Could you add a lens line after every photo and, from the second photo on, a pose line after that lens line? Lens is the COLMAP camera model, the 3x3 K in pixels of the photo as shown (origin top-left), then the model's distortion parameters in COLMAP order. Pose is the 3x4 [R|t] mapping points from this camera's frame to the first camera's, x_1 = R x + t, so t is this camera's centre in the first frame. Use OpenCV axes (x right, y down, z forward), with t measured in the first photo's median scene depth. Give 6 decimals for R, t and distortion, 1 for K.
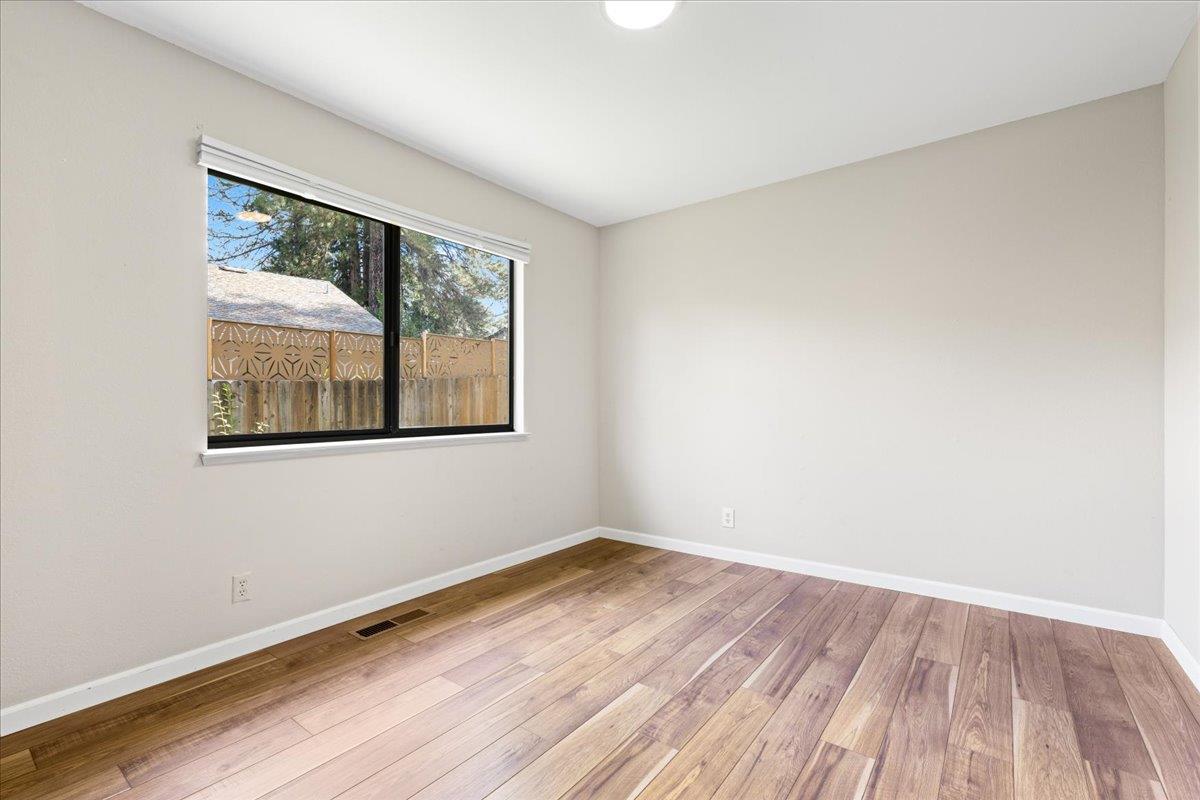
lens RADIAL K [[538.9, 0, 606.2], [0, 538.9, 400.5], [0, 0, 1]] dist [-0.010221, 0.004688]
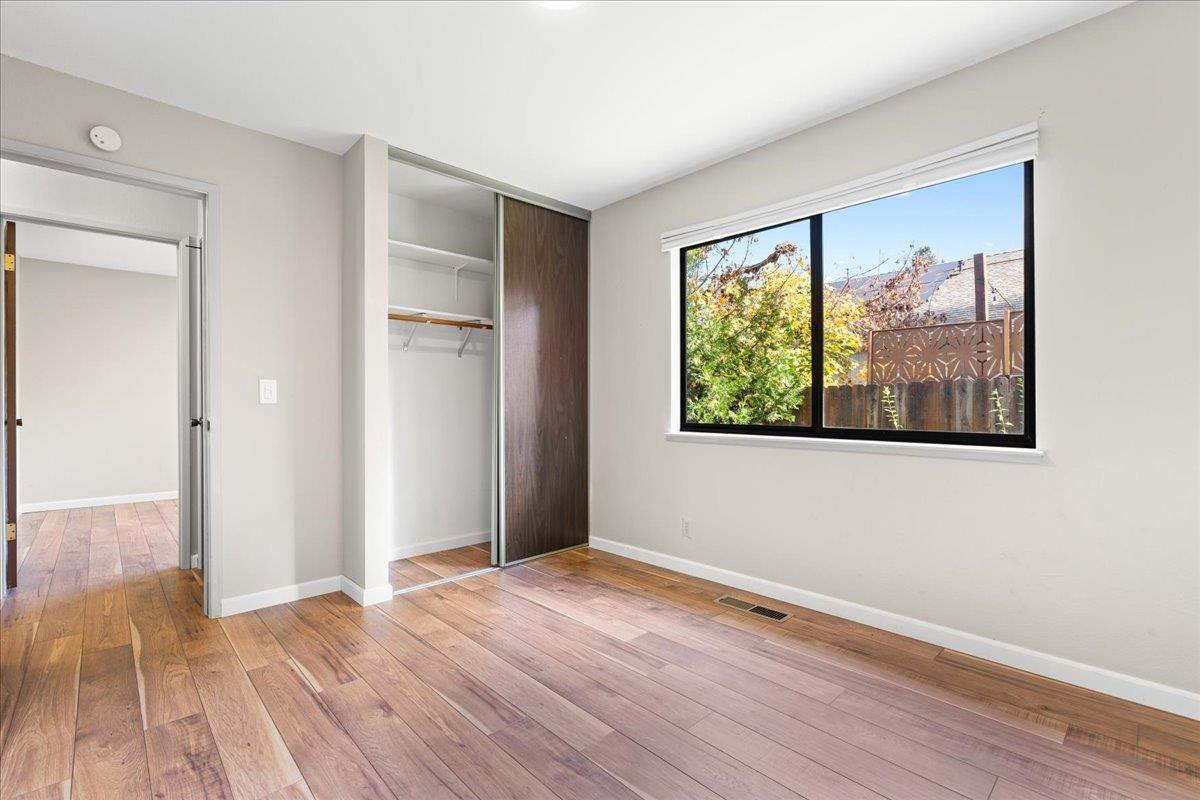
lens RADIAL K [[538.9, 0, 580.2], [0, 538.9, 404.9], [0, 0, 1]] dist [-0.010221, 0.004688]
pose [[-0.200242, 0.006548, -0.979725, 0.745413], [0.008078, 0.999955, 0.005032, 0.004045], [0.979713, -0.006906, -0.200285, 0.926854]]
